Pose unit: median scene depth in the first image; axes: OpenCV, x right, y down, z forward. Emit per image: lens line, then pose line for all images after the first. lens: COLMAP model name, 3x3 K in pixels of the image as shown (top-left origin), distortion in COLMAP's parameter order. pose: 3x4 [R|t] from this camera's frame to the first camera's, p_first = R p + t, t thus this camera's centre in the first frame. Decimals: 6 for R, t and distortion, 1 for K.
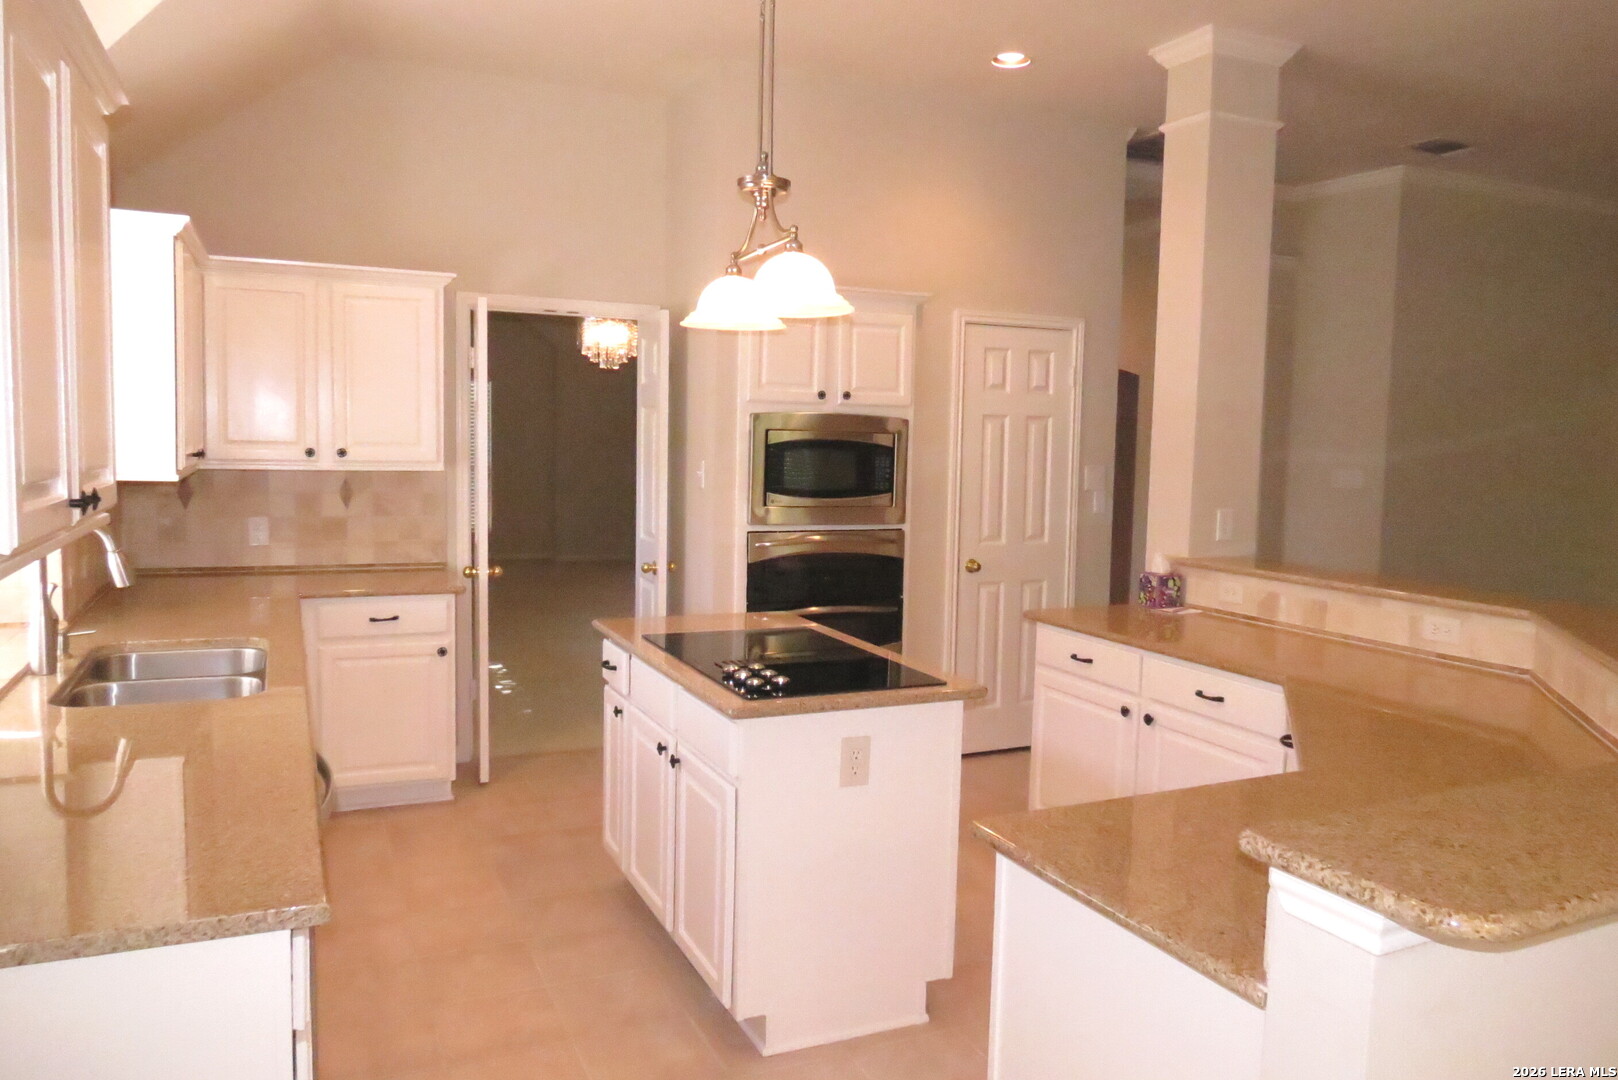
lens RADIAL K [[1143.8, 0, 815.1], [0, 1143.8, 541.8], [0, 0, 1]] dist [-0.040582, 0.001154]
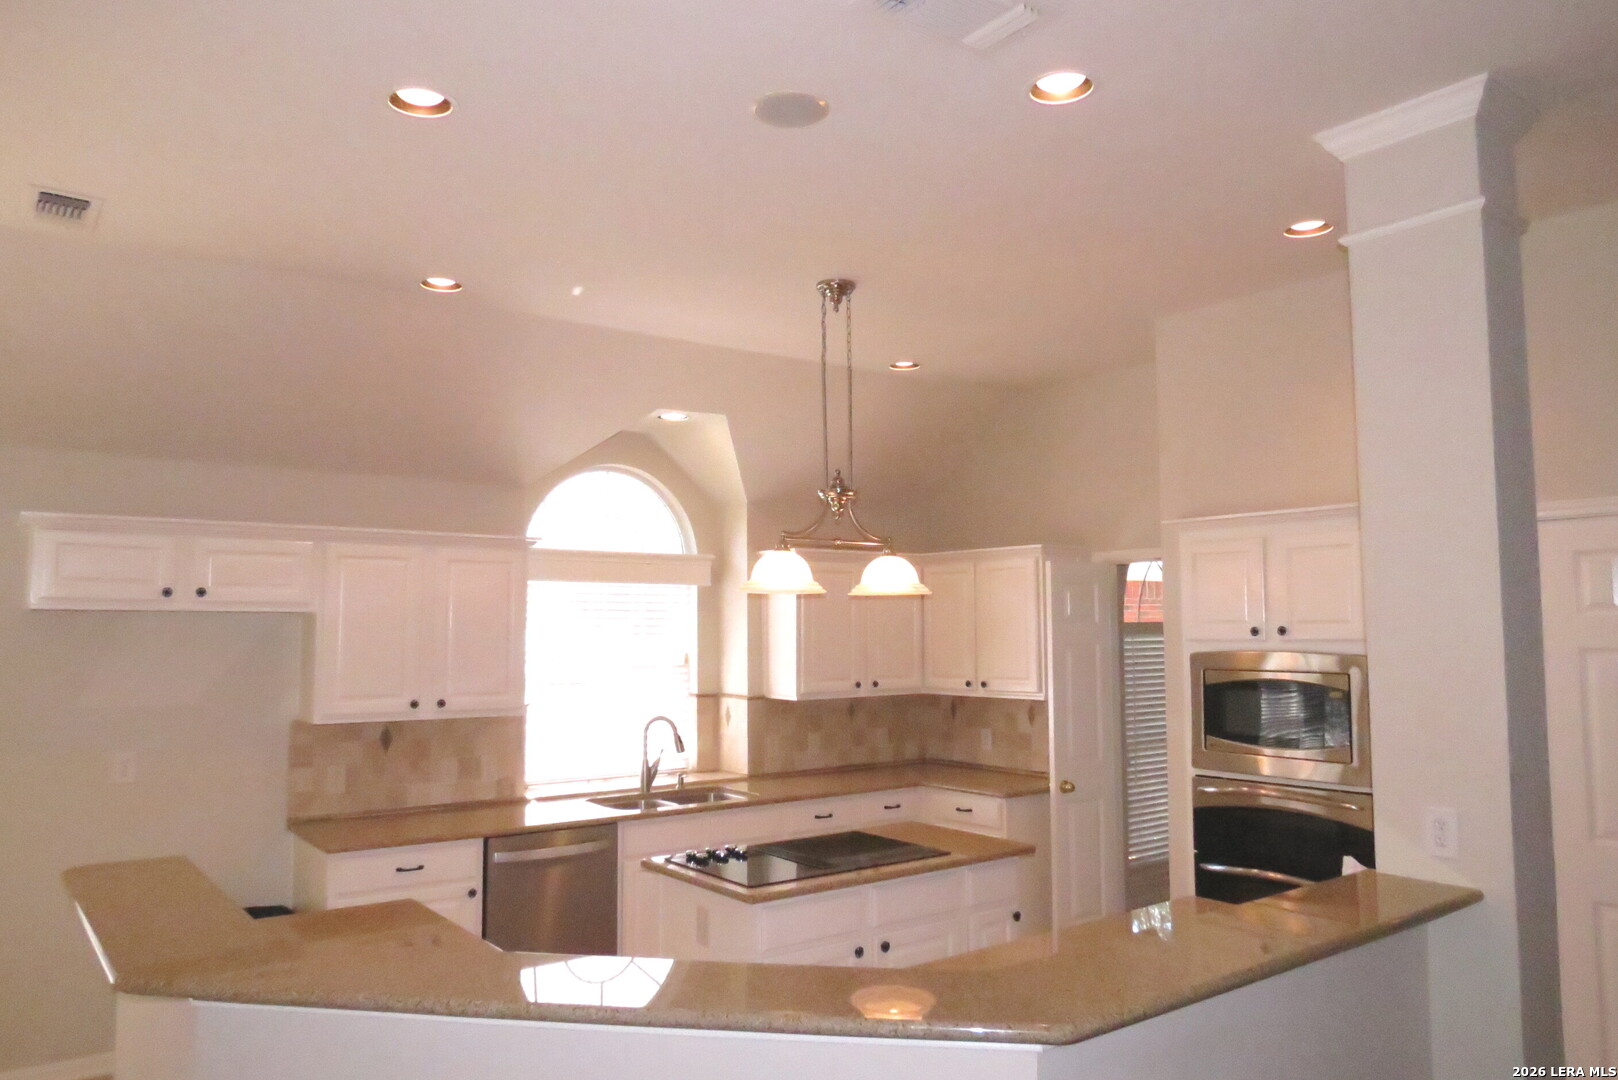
lens RADIAL K [[1143.8, 0, 818.7], [0, 1143.8, 537.0], [0, 0, 1]] dist [-0.040582, 0.001154]
pose [[0.220740, -0.102834, -0.969896, 0.826839], [-0.077177, 0.989466, -0.122474, -0.065680], [0.972274, 0.101889, 0.210479, 0.466078]]
